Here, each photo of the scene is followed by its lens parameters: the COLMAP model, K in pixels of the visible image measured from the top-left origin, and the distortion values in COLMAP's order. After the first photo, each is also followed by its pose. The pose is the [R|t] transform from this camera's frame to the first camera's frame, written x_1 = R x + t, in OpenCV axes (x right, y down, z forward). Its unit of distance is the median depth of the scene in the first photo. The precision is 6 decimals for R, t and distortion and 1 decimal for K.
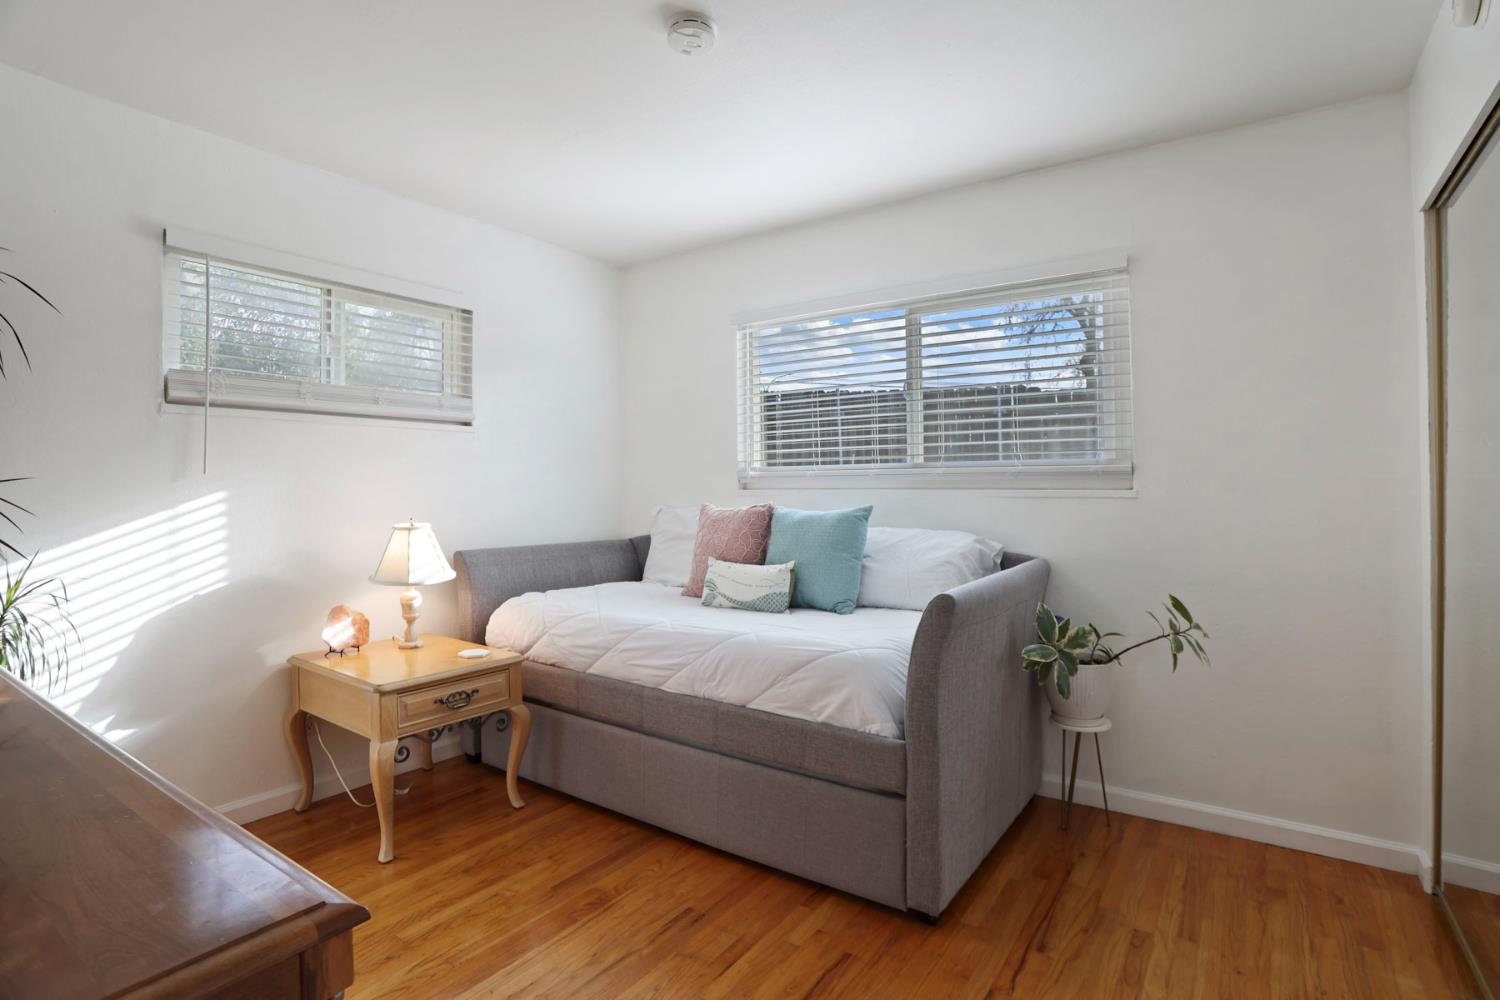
lens RADIAL K [[743.2, 0, 769.9], [0, 743.2, 502.1], [0, 0, 1]] dist [-0.088812, 0.043185]
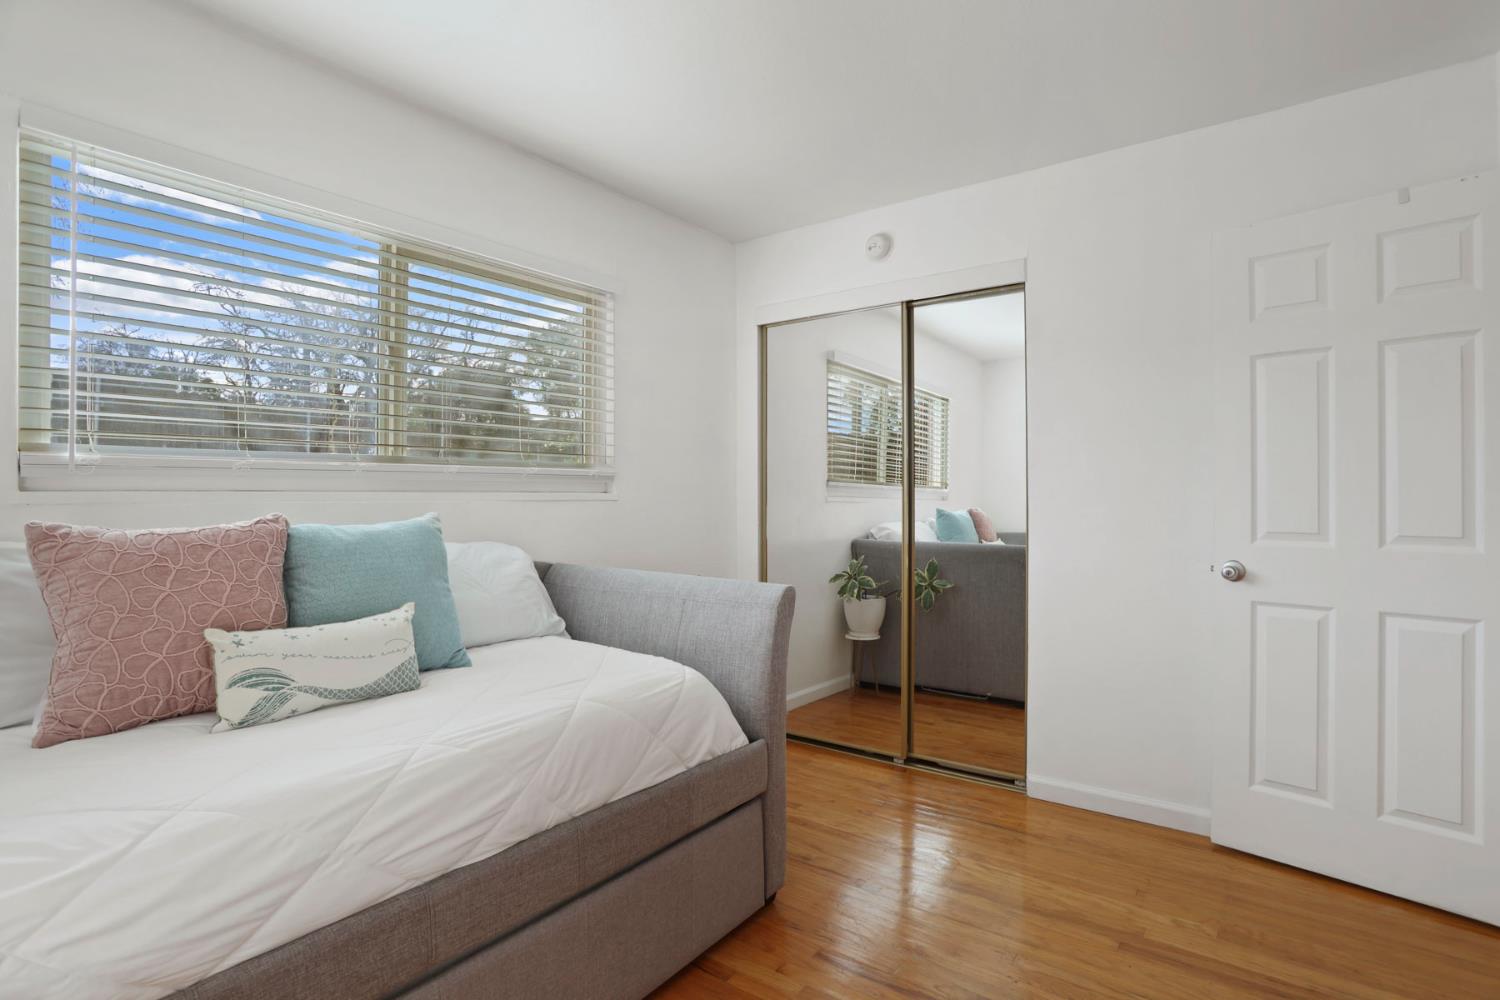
lens RADIAL K [[732.0, 0, 763.1], [0, 732.0, 482.1], [0, 0, 1]] dist [-0.083365, 0.035633]
pose [[0.004133, 0.008245, 0.999957, -0.631984], [-0.004483, 0.999956, -0.008226, -0.026114], [-0.999981, -0.004449, 0.004170, 0.727487]]
